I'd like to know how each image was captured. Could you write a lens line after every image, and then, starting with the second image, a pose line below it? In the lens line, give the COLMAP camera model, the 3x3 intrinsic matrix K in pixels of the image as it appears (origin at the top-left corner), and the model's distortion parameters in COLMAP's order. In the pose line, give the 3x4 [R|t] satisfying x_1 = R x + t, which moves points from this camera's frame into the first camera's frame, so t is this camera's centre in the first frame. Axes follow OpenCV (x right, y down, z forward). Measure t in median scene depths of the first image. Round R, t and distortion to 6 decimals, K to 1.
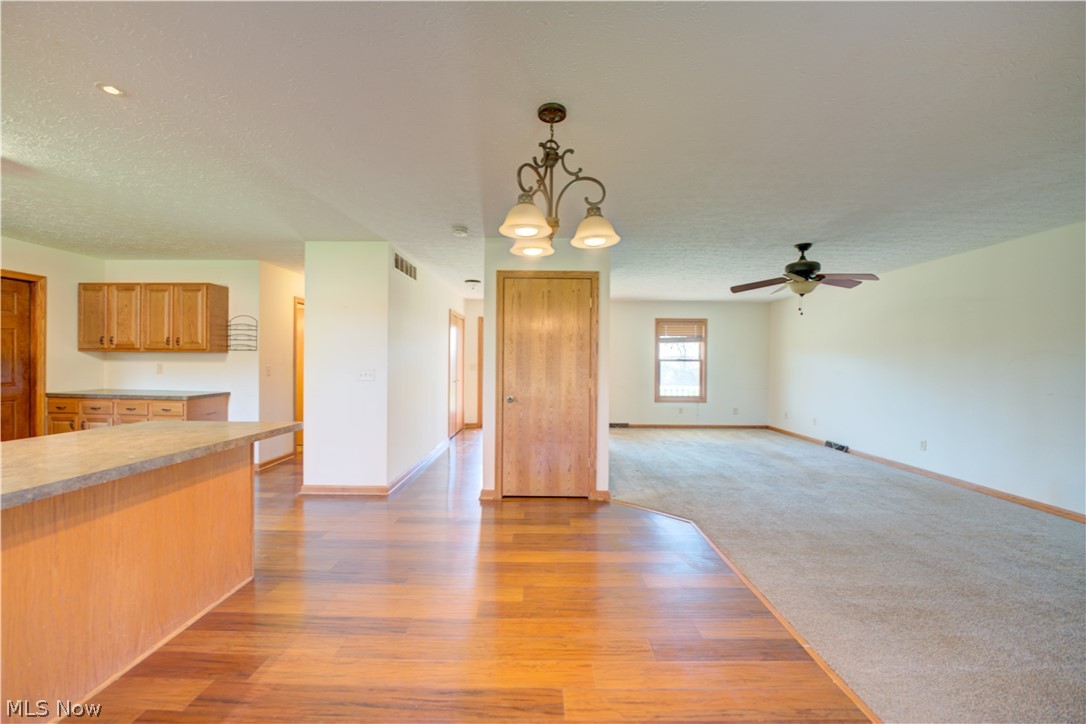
lens RADIAL K [[436.7, 0, 540.8], [0, 436.7, 365.3], [0, 0, 1]] dist [-0.031789, 0.004829]
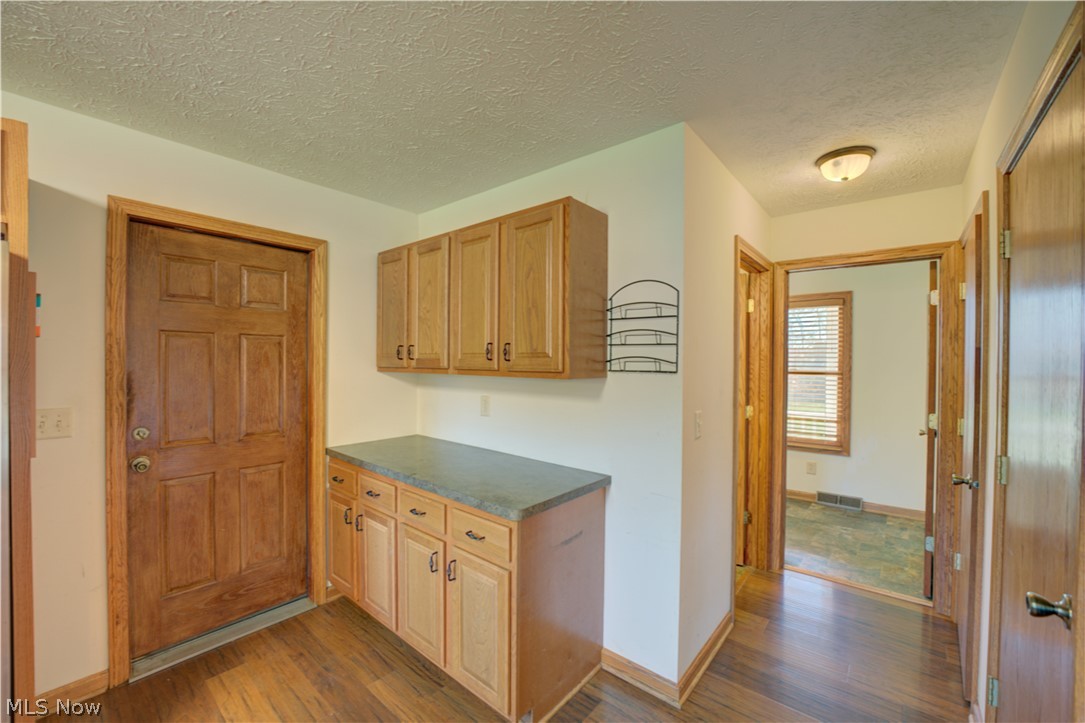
lens RADIAL K [[436.3, 0, 540.3], [0, 436.3, 364.8], [0, 0, 1]] dist [-0.031789, 0.004829]
pose [[0.769623, 0.002438, -0.638495, -0.547502], [-0.005275, 0.999983, -0.002540, -0.042277], [0.638477, 0.005323, 0.769622, 0.688418]]
